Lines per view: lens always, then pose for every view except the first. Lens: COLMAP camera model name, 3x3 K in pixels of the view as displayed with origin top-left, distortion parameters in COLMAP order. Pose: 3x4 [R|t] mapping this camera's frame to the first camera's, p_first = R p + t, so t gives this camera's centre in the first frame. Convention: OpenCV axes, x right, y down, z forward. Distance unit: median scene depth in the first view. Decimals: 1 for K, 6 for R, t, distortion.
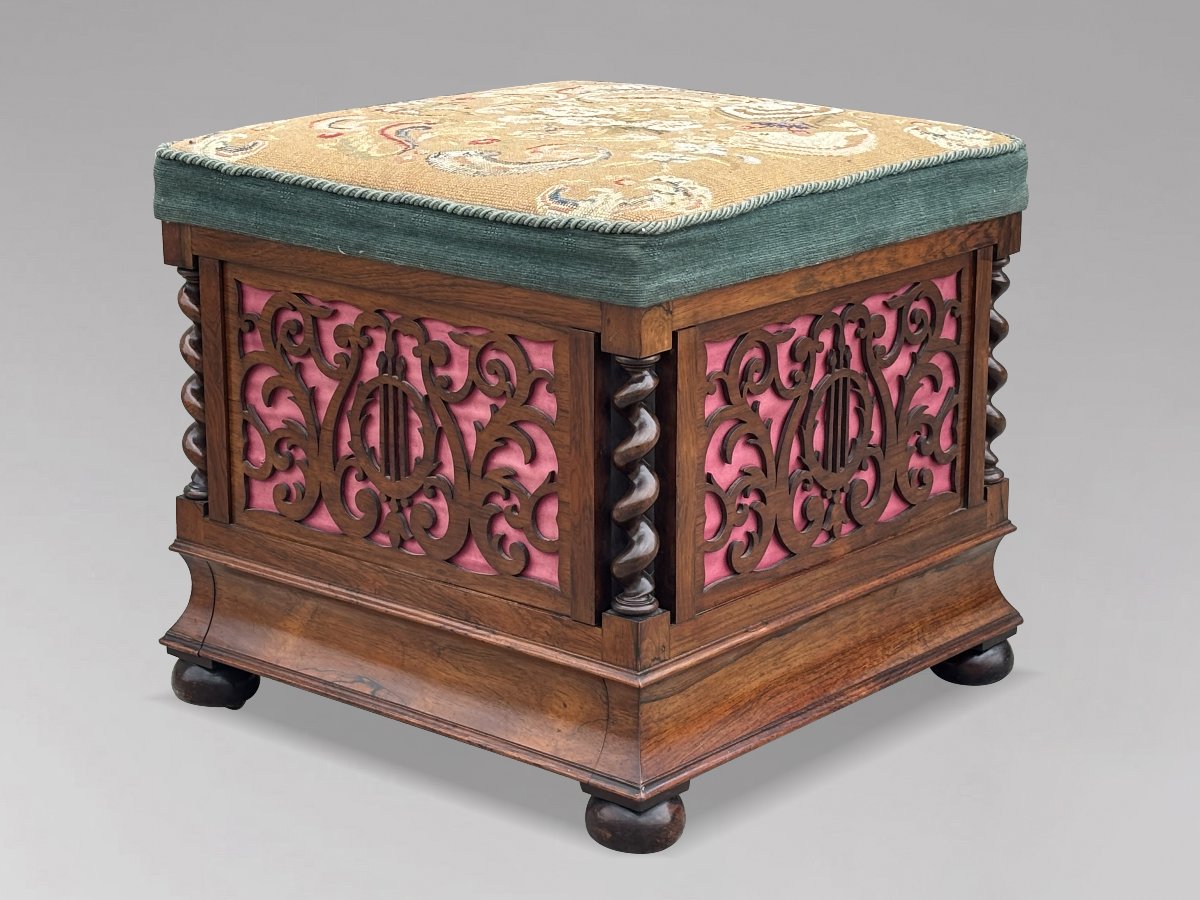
lens RADIAL K [[2667.3, 0, 600.0], [0, 2667.3, 450.0], [0, 0, 1]] dist [0.247186, -0.390438]
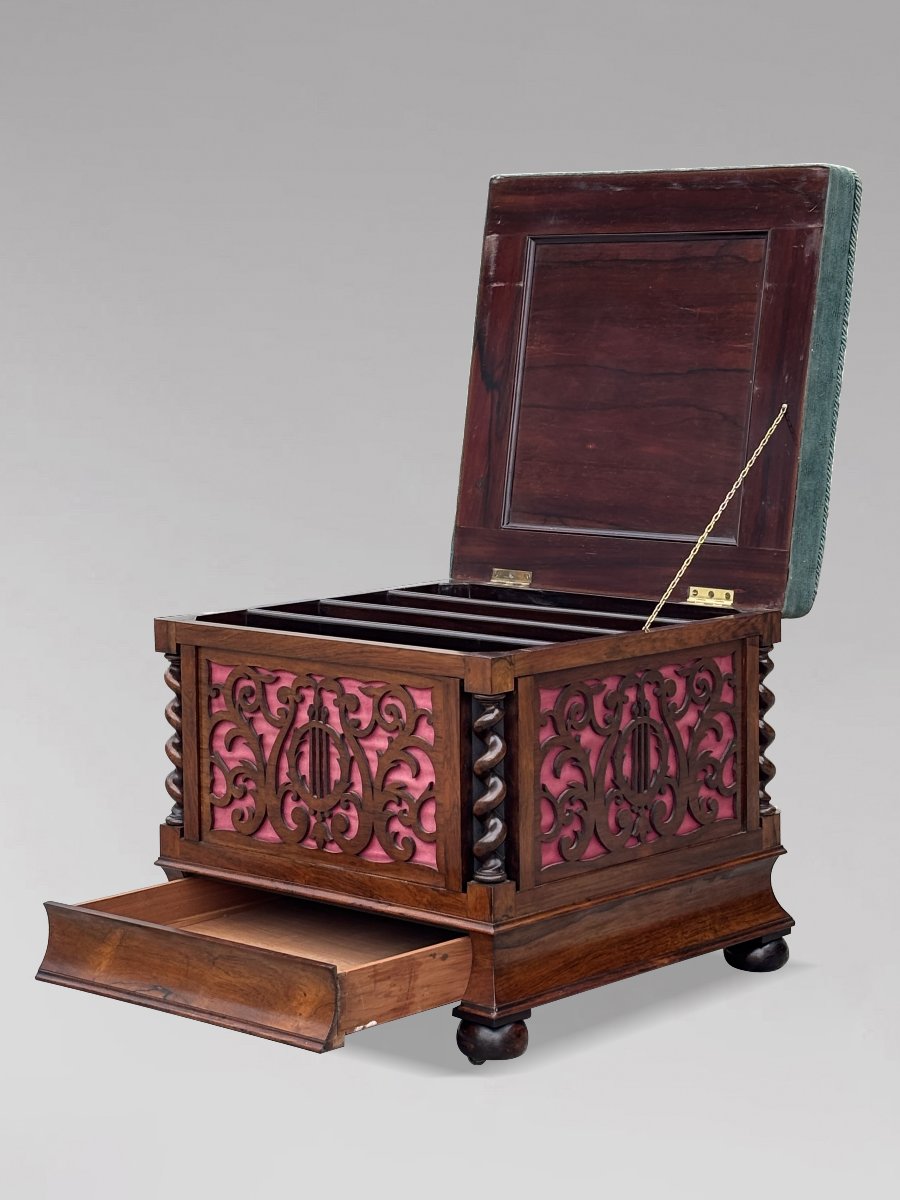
lens RADIAL K [[2726.5, 0, 433.8], [0, 2726.5, 605.4], [0, 0, 1]] dist [0.168974, -0.013625]
pose [[0.999242, -0.006827, -0.038327, 0.037618], [0.001147, 0.989239, -0.146302, 0.121159], [0.038913, 0.146148, 0.988497, -0.414612]]
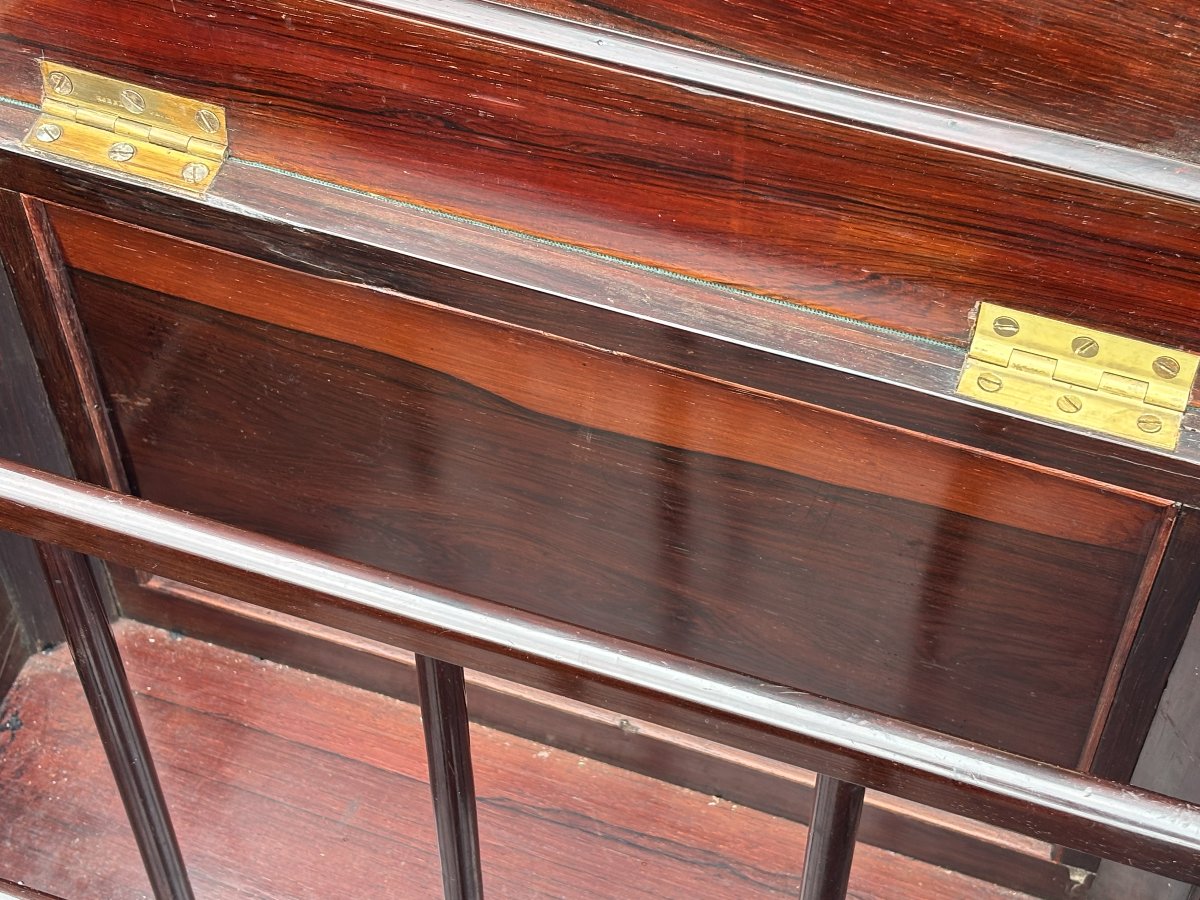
lens RADIAL K [[2206.4, 0, 583.1], [0, 2206.4, 470.0], [0, 0, 1]] dist [0.301424, -1.510743]
pose [[0.932962, -0.283706, 0.221568, -0.006377], [0.092227, 0.783351, 0.614699, -0.301242], [-0.347960, -0.553057, 0.757002, 0.901458]]
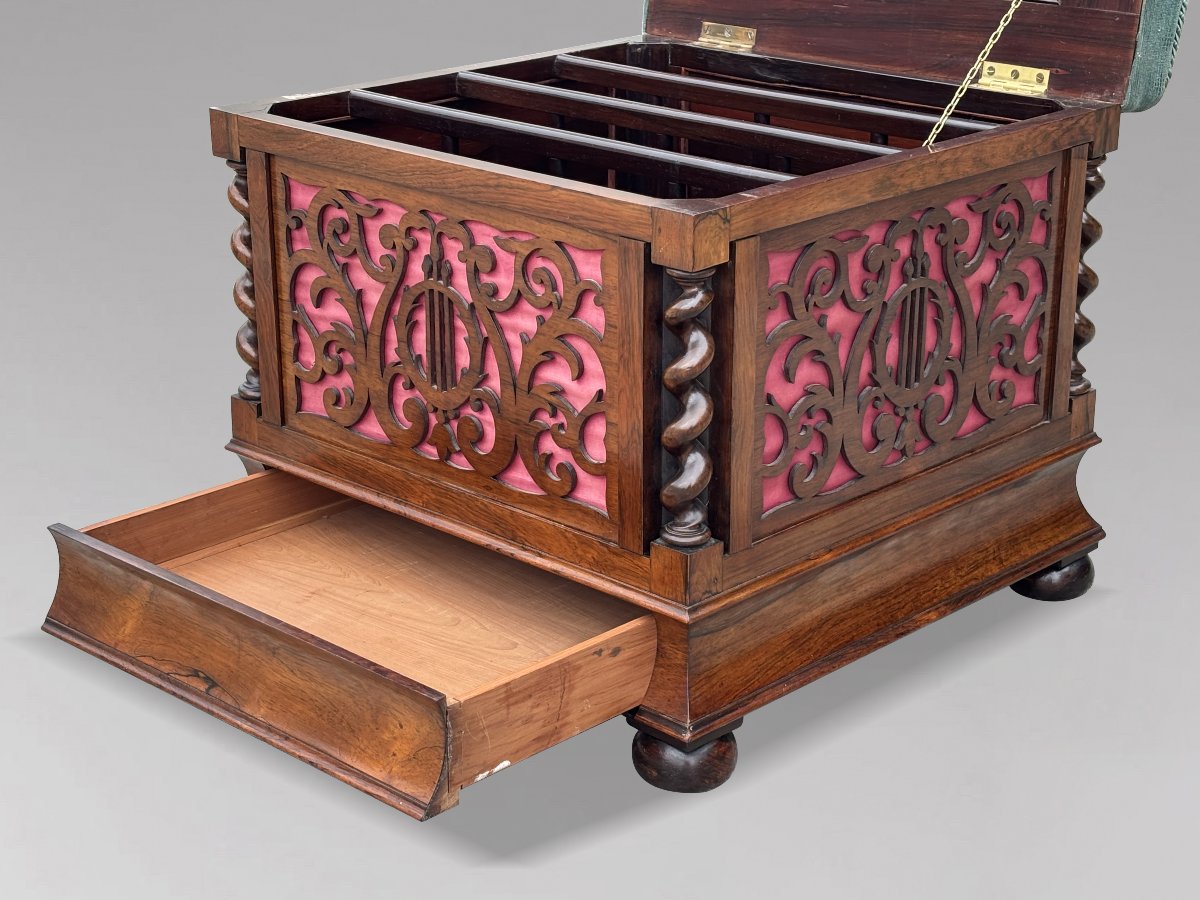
lens RADIAL K [[2206.4, 0, 583.1], [0, 2206.4, 470.0], [0, 0, 1]] dist [0.301424, -1.510743]
pose [[0.997580, 0.019587, -0.066710, 0.027172], [-0.014056, 0.996501, 0.082388, -0.026455], [0.068090, -0.081251, 0.994365, 0.220910]]
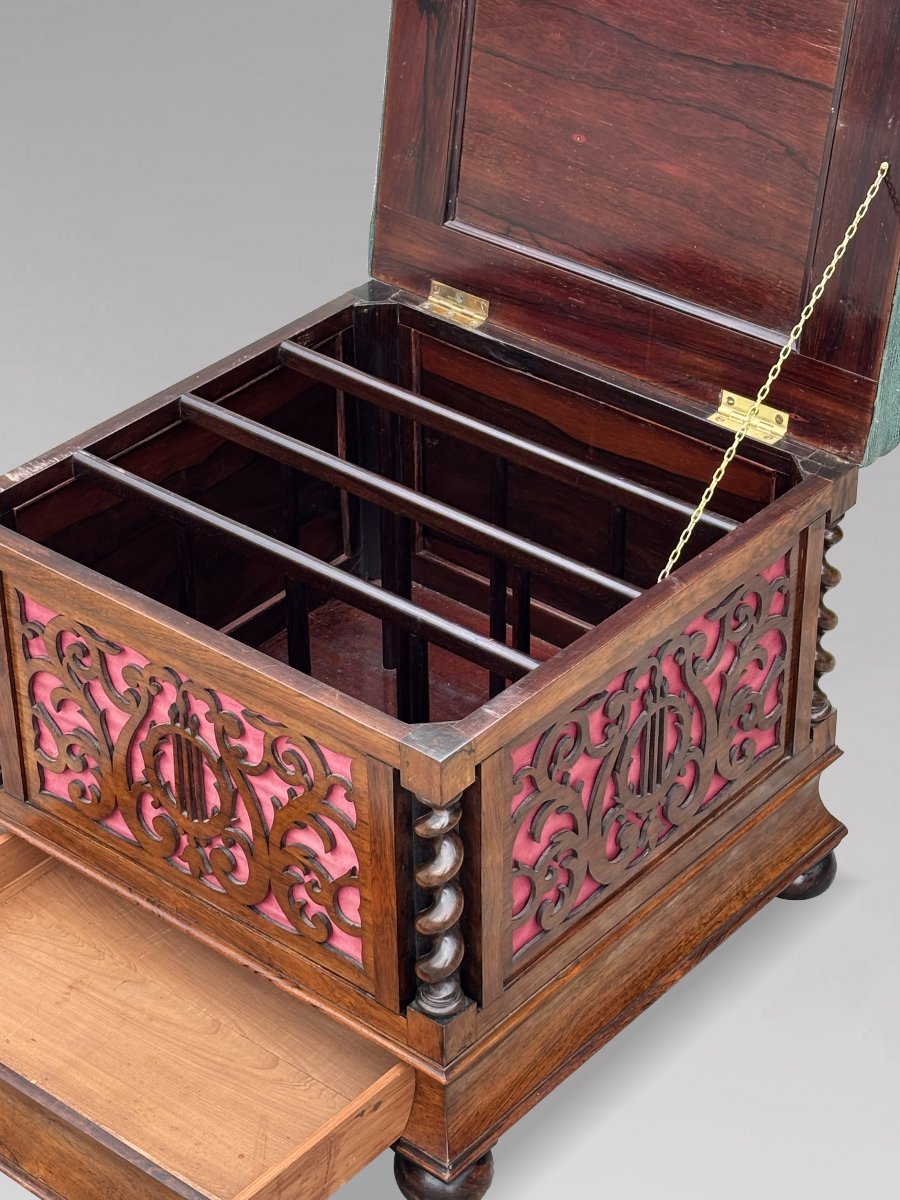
lens RADIAL K [[2726.5, 0, 433.8], [0, 2726.5, 605.4], [0, 0, 1]] dist [0.168974, -0.013625]
pose [[0.999909, -0.009301, -0.009795, 0.020919], [0.011869, 0.951192, 0.308372, -0.369621], [0.006449, -0.308460, 0.951215, 0.091018]]
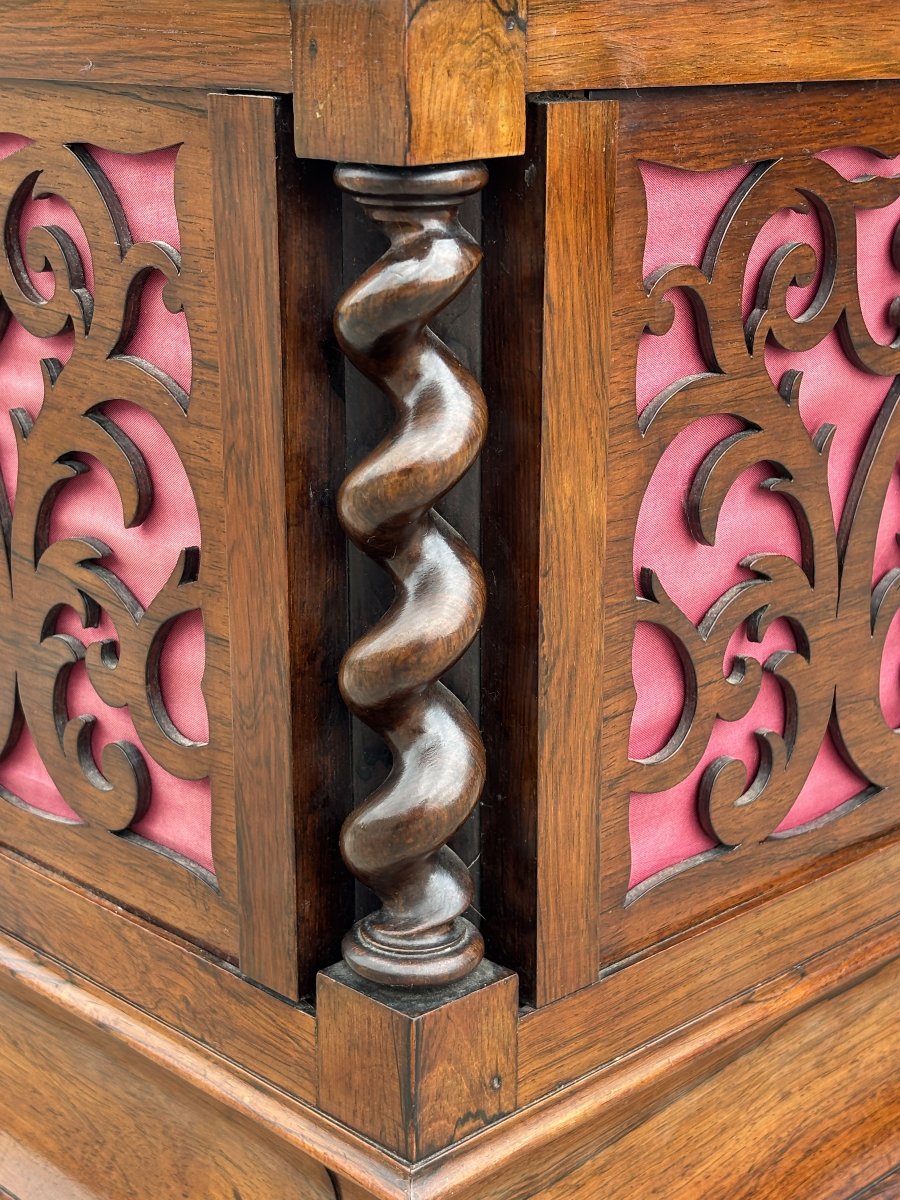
lens RADIAL K [[1999.4, 0, 460.9], [0, 1999.4, 597.9], [0, 0, 1]] dist [0.325243, -1.340412]
pose [[0.995365, 0.027454, -0.092165, 0.039639], [-0.026551, 0.999587, 0.011014, 0.010073], [0.092429, -0.008516, 0.995683, 0.715195]]
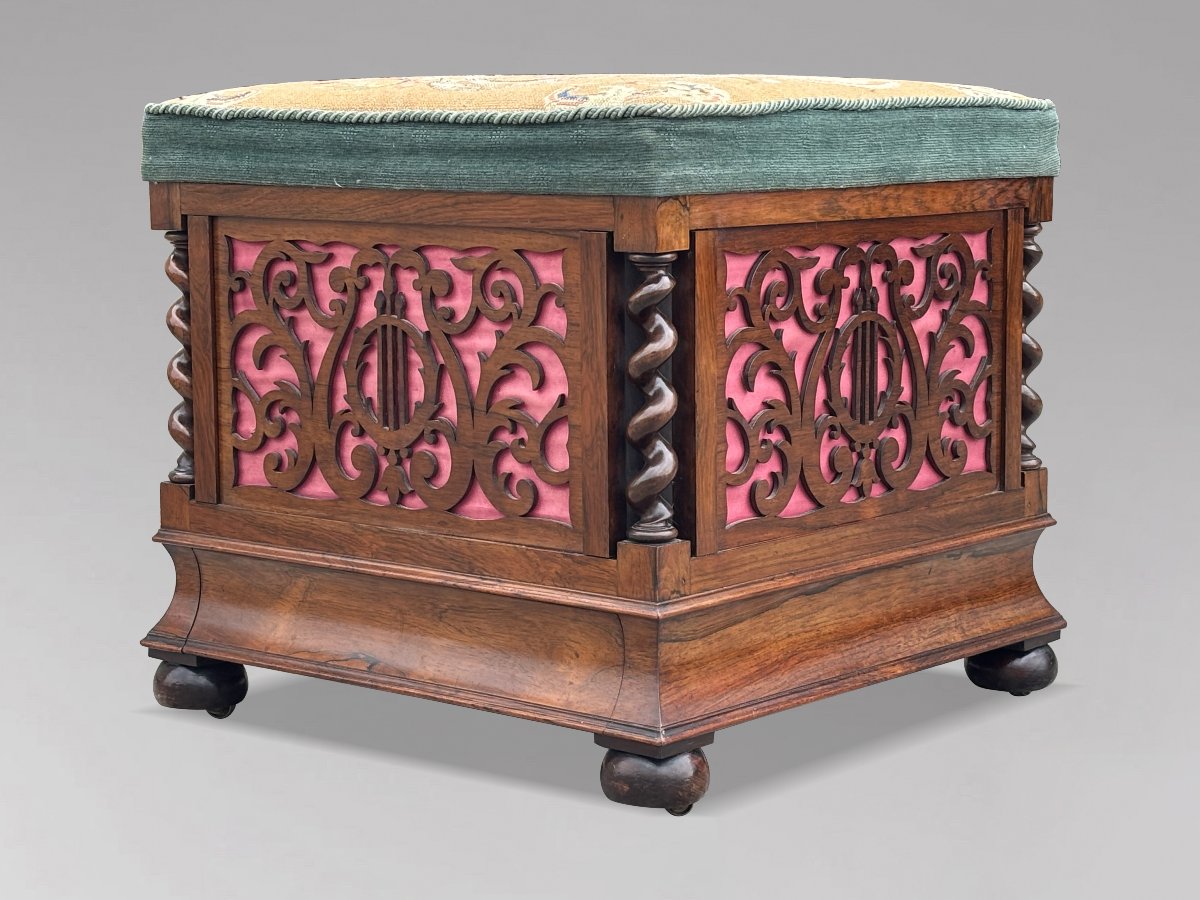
lens RADIAL K [[2667.3, 0, 600.0], [0, 2667.3, 450.0], [0, 0, 1]] dist [0.247186, -0.390438]
pose [[0.999971, -0.007596, -0.000223, -0.004434], [0.007494, 0.990519, -0.137168, 0.149461], [0.001263, 0.137162, 0.990548, 0.075488]]
